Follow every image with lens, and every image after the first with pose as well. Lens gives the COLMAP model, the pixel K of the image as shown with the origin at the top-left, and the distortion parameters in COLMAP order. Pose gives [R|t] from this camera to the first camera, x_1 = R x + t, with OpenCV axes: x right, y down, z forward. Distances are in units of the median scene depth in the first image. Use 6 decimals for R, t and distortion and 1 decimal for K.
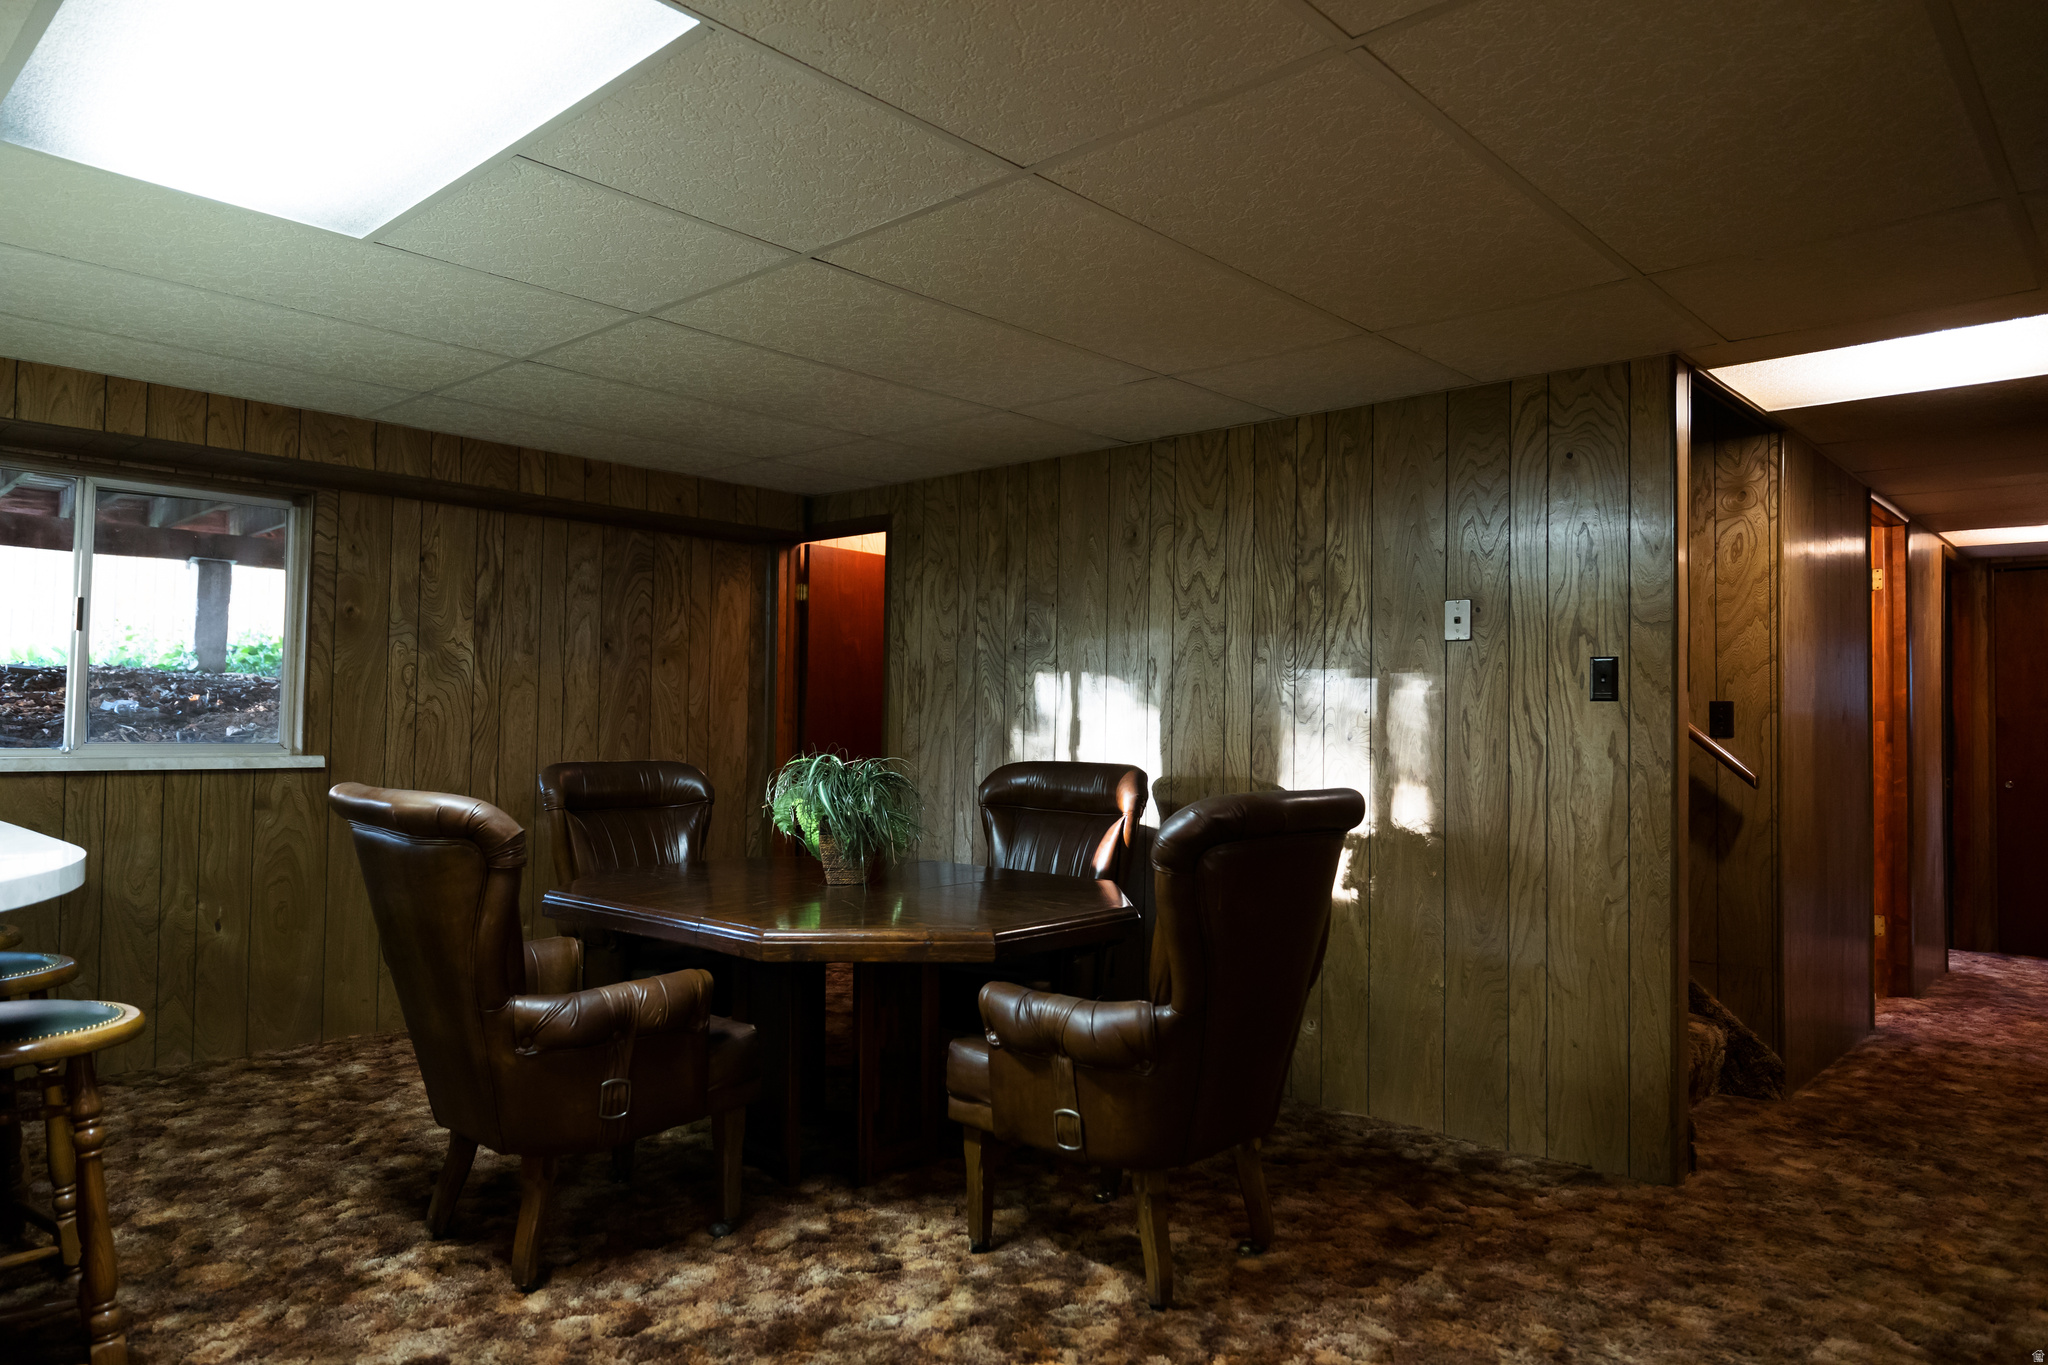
lens RADIAL K [[1280.6, 0, 1025.8], [0, 1280.6, 678.4], [0, 0, 1]] dist [-0.000168, 0.000122]
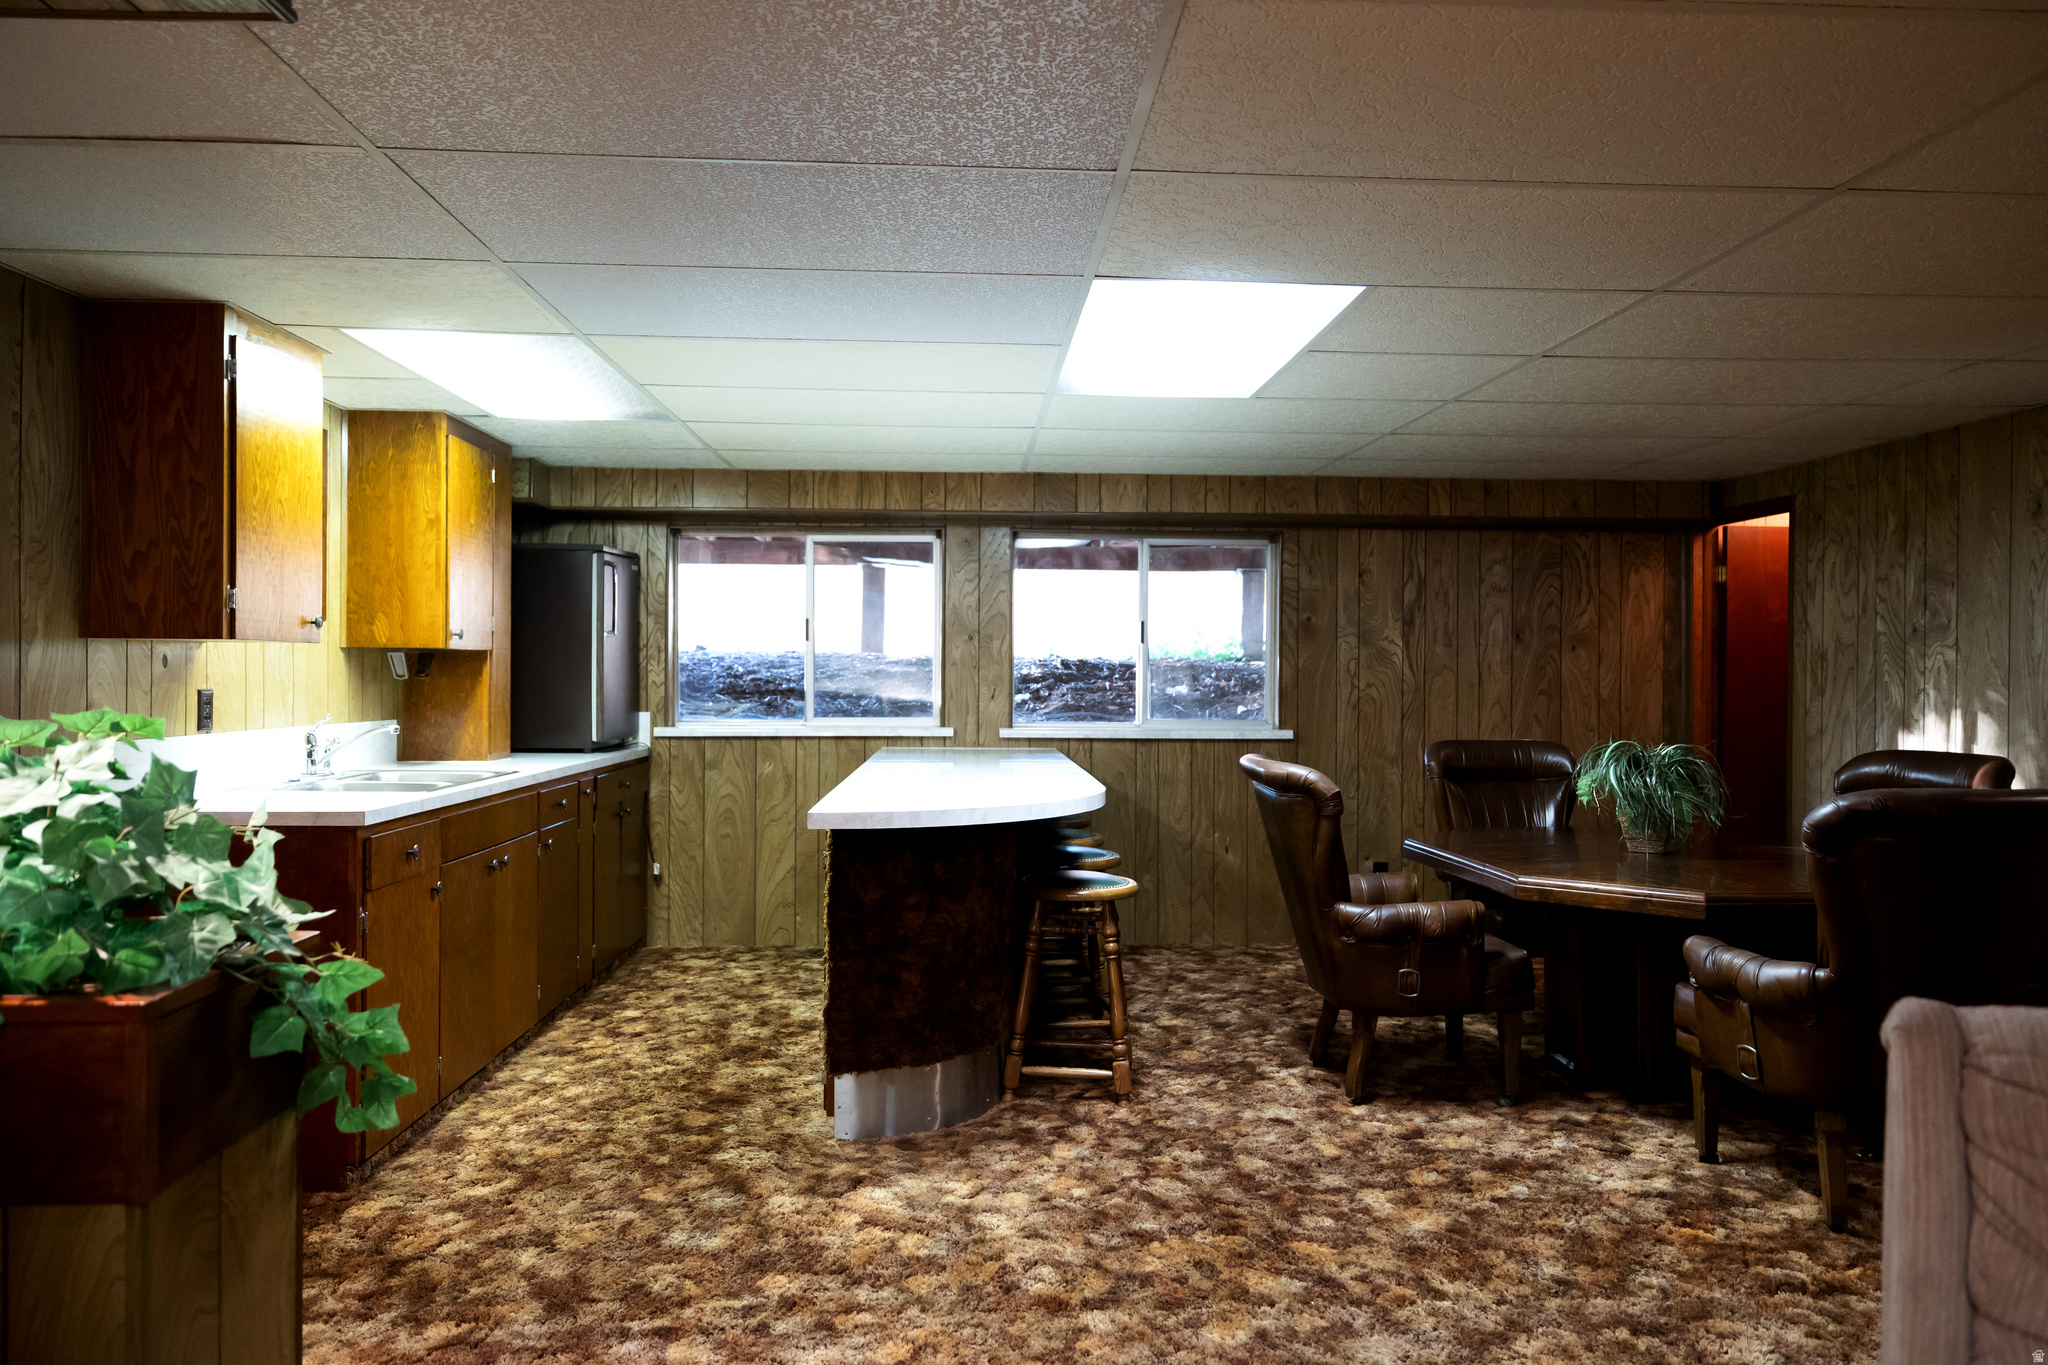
lens RADIAL K [[1369.1, 0, 1028.0], [0, 1369.1, 678.9], [0, 0, 1]] dist [-0.001205, -0.001239]
pose [[0.715764, -0.007087, -0.698306, 0.284822], [0.028570, 0.999408, 0.019142, -0.031896], [0.697758, -0.033652, 0.715543, -0.238441]]
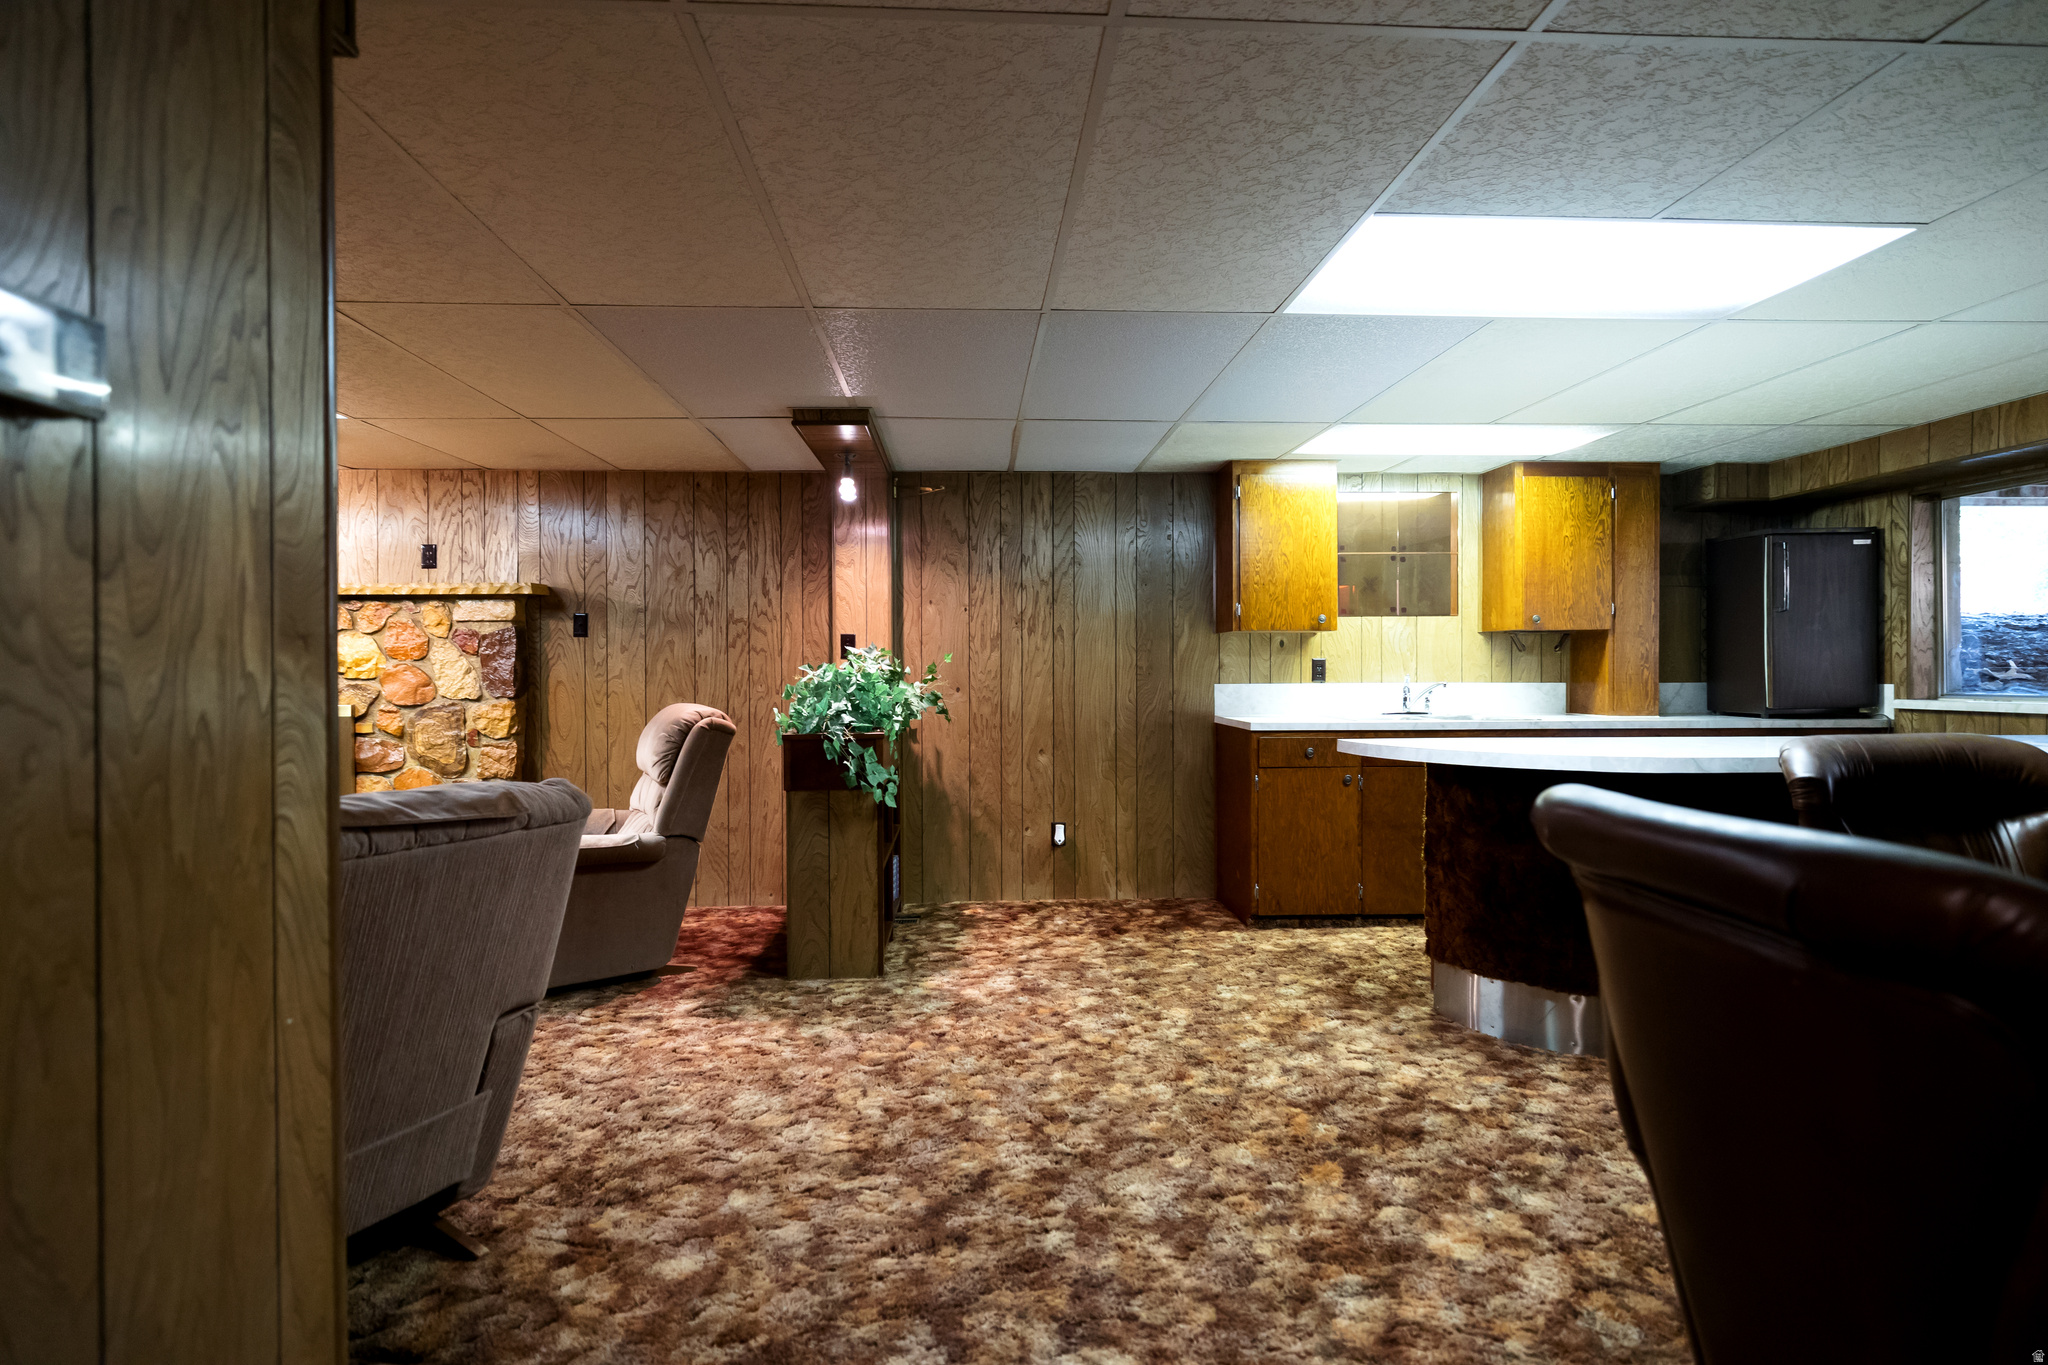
lens RADIAL K [[1039.3, 0, 1031.4], [0, 1039.3, 682.1], [0, 0, 1]] dist [-0.007490, -0.000274]
pose [[-0.692026, -0.003582, -0.721863, 0.418019], [0.019150, 0.999545, -0.023319, 0.032948], [0.721618, -0.029961, -0.691643, 0.726795]]
